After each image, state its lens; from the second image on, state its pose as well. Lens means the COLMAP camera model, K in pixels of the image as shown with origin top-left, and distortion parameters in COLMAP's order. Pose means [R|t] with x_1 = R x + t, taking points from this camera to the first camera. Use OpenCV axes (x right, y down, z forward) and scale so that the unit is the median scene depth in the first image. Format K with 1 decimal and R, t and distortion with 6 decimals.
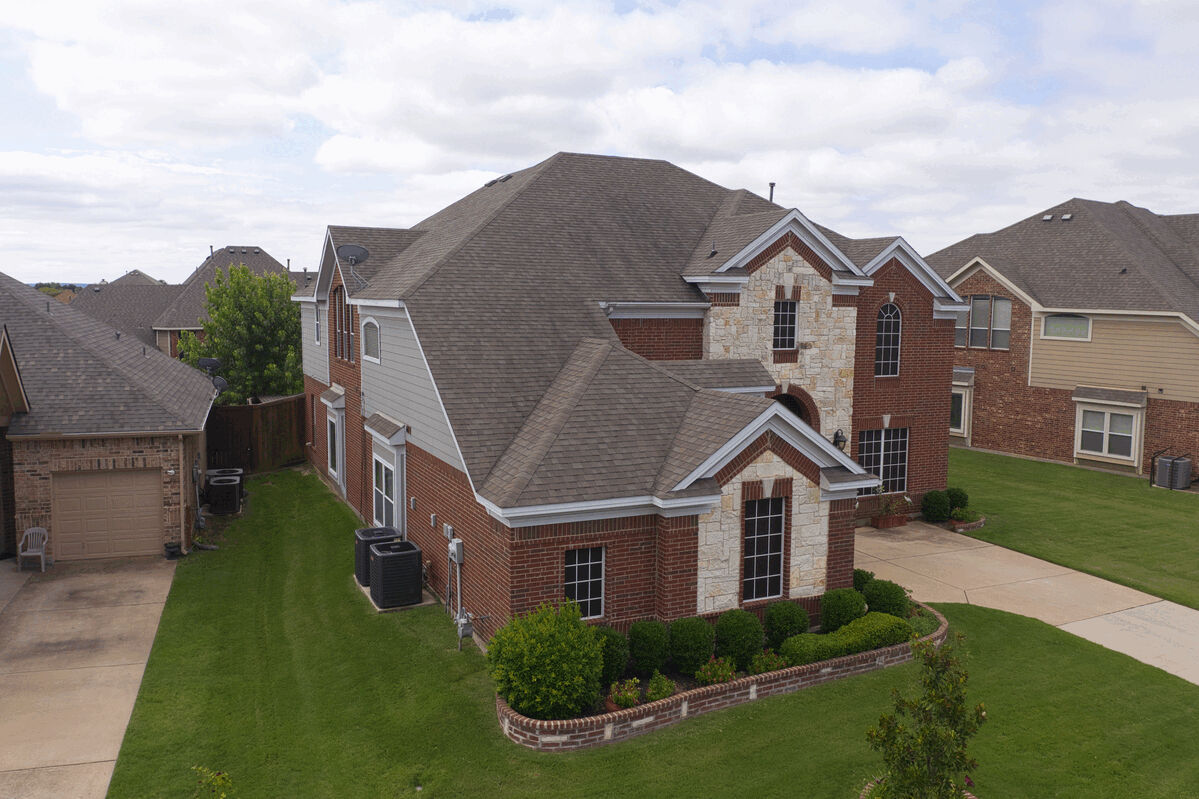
lens RADIAL K [[915.0, 0, 586.9], [0, 915.0, 400.1], [0, 0, 1]] dist [-0.003776, 0.002599]
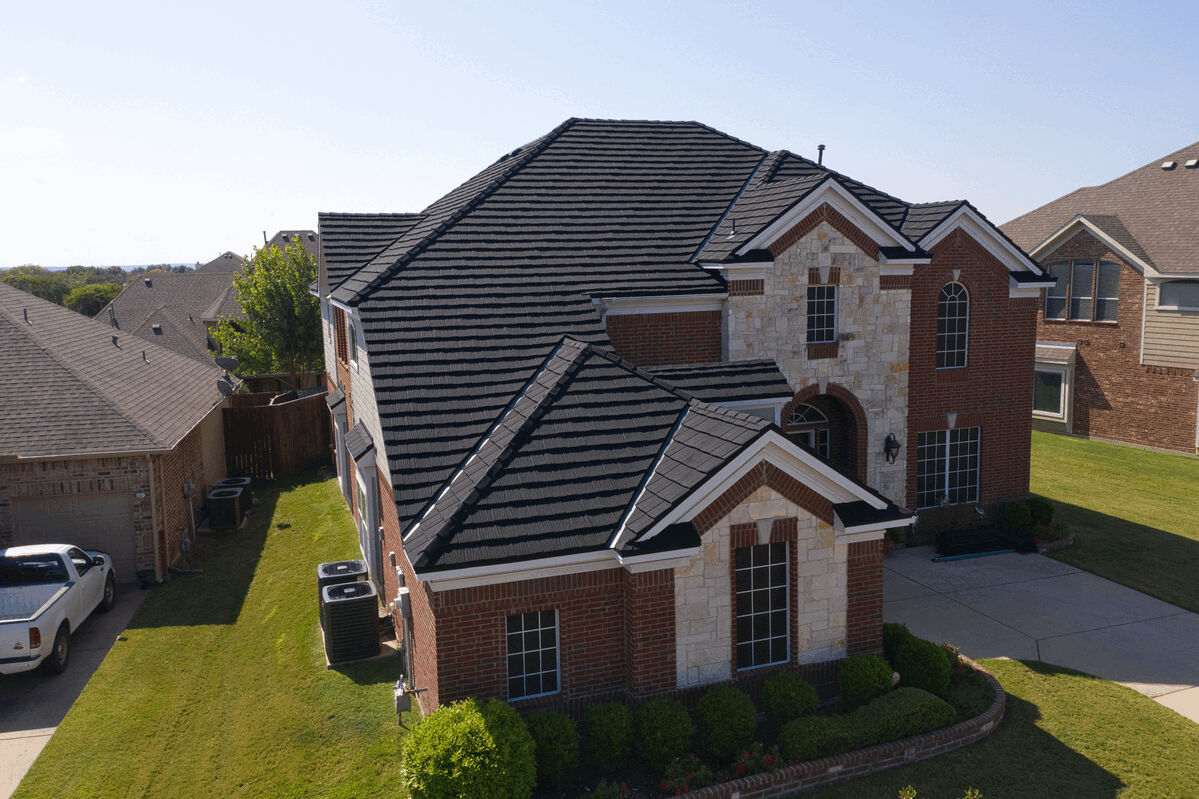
lens RADIAL K [[903.8, 0, 599.5], [0, 903.8, 399.5], [0, 0, 1]] dist [0.035205, -0.007443]
pose [[0.994724, -0.019649, -0.100690, 0.097906], [0.023021, 0.999209, 0.032432, -0.036032], [0.099973, -0.034579, 0.994389, 0.141118]]
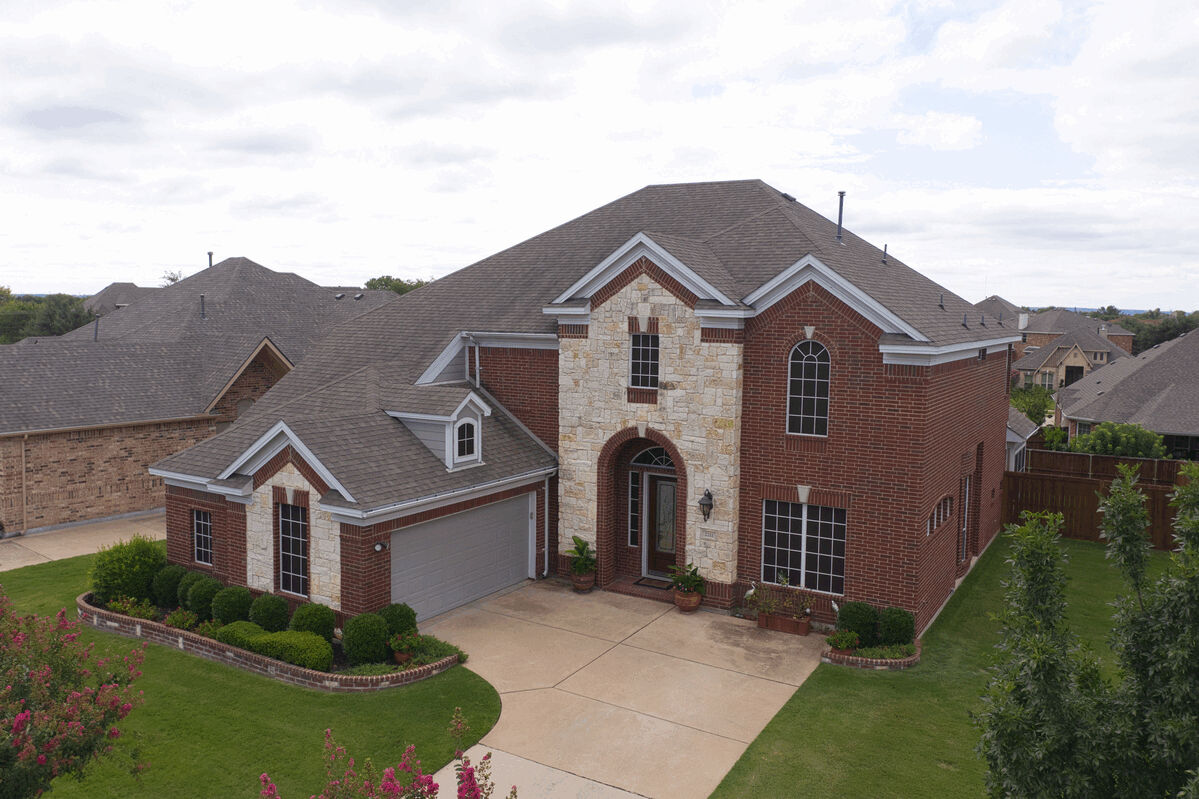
lens RADIAL K [[888.8, 0, 599.5], [0, 888.8, 399.5], [0, 0, 1]] dist [-0.003346, 0.003384]
pose [[0.563057, 0.080882, -0.822451, 0.949523], [-0.100664, 0.994501, 0.028886, -0.067883], [0.820264, 0.066526, 0.568102, 0.490797]]
